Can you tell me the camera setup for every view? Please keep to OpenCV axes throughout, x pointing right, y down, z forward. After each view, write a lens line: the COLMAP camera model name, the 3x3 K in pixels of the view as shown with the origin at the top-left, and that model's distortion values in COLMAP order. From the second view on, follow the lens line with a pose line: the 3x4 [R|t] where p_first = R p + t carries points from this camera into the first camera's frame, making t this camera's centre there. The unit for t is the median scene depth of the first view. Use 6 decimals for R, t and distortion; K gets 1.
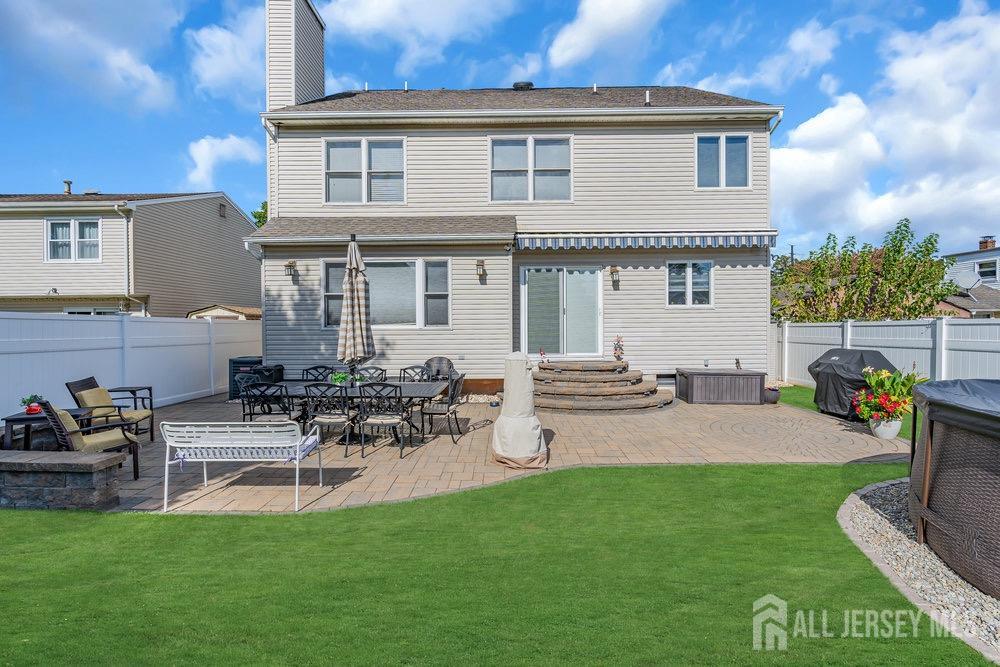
lens RADIAL K [[451.9, 0, 495.5], [0, 451.9, 326.3], [0, 0, 1]] dist [0.000462, 0.000311]
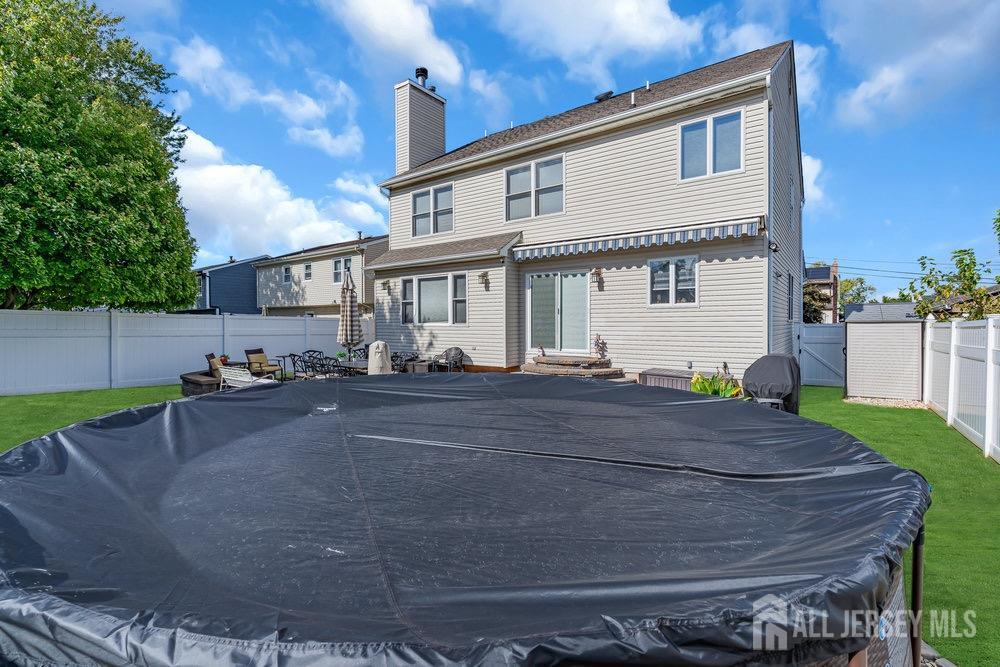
lens RADIAL K [[451.9, 0, 495.5], [0, 451.9, 326.3], [0, 0, 1]] dist [0.000462, 0.000311]
pose [[0.803271, 0.010141, -0.595527, 0.703085], [-0.004382, 0.999929, 0.011116, -0.007833], [0.595597, -0.006319, 0.803258, 0.001284]]
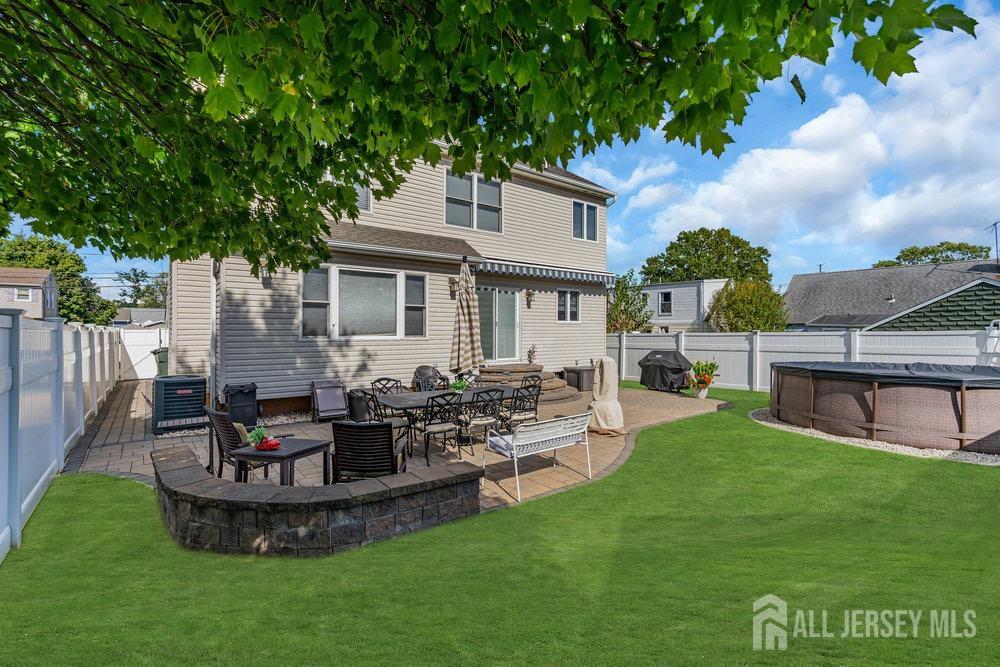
lens RADIAL K [[451.9, 0, 495.5], [0, 451.9, 326.3], [0, 0, 1]] dist [0.000462, 0.000311]
pose [[0.785855, 0.012416, 0.618286, -0.603194], [-0.003025, 0.999864, -0.016234, -0.007557], [-0.618403, 0.010887, 0.785786, 0.051754]]
